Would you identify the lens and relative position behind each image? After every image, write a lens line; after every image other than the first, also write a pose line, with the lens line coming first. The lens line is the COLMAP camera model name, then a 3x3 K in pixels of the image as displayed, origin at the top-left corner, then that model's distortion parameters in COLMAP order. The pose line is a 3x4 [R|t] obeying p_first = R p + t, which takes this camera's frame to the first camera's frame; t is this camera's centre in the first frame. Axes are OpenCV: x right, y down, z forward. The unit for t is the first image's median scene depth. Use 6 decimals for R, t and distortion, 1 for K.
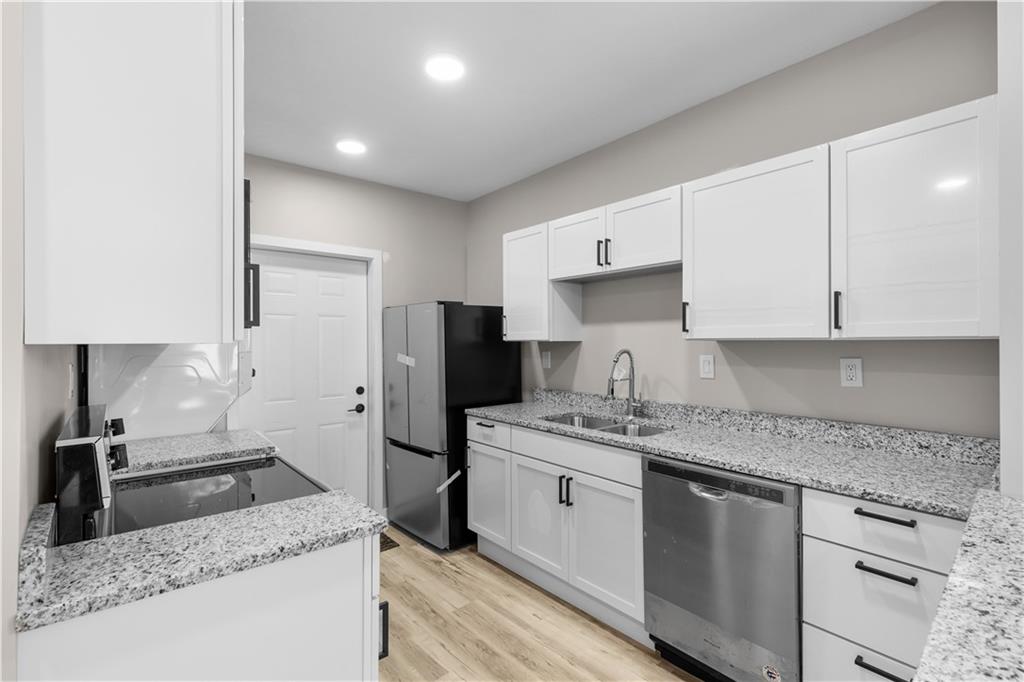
lens RADIAL K [[466.7, 0, 518.6], [0, 466.7, 338.6], [0, 0, 1]] dist [0.008269, -0.001142]
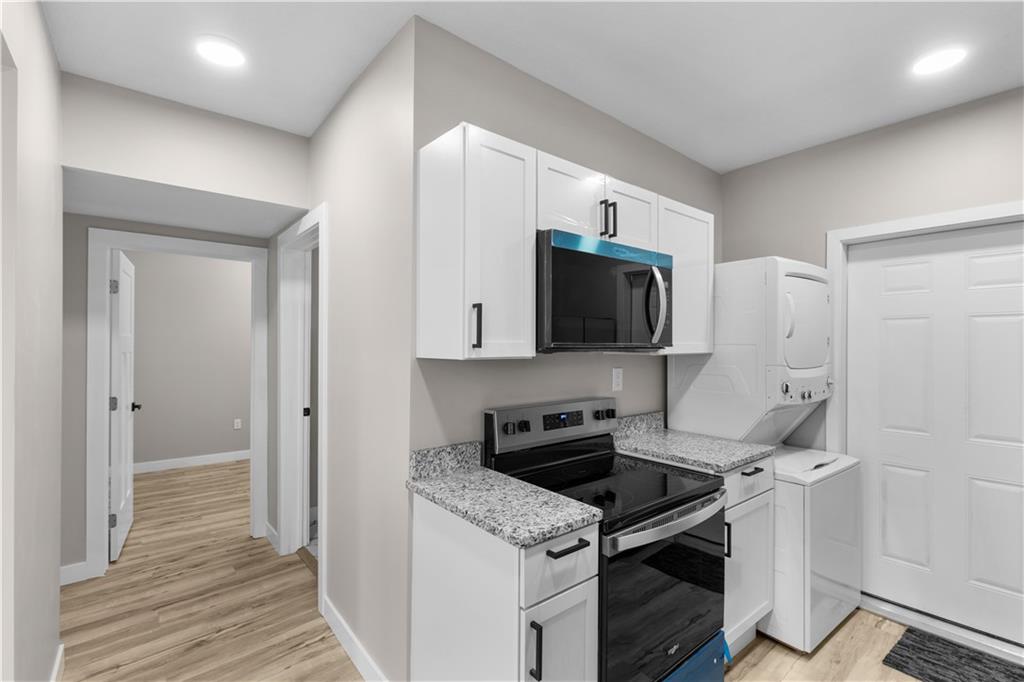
lens RADIAL K [[466.7, 0, 531.7], [0, 466.7, 347.9], [0, 0, 1]] dist [0.008269, -0.001142]
pose [[-0.026137, -0.008918, -0.999619, 0.755664], [0.004024, 0.999951, -0.009027, 0.001165], [0.999650, -0.004259, -0.026100, 1.149129]]
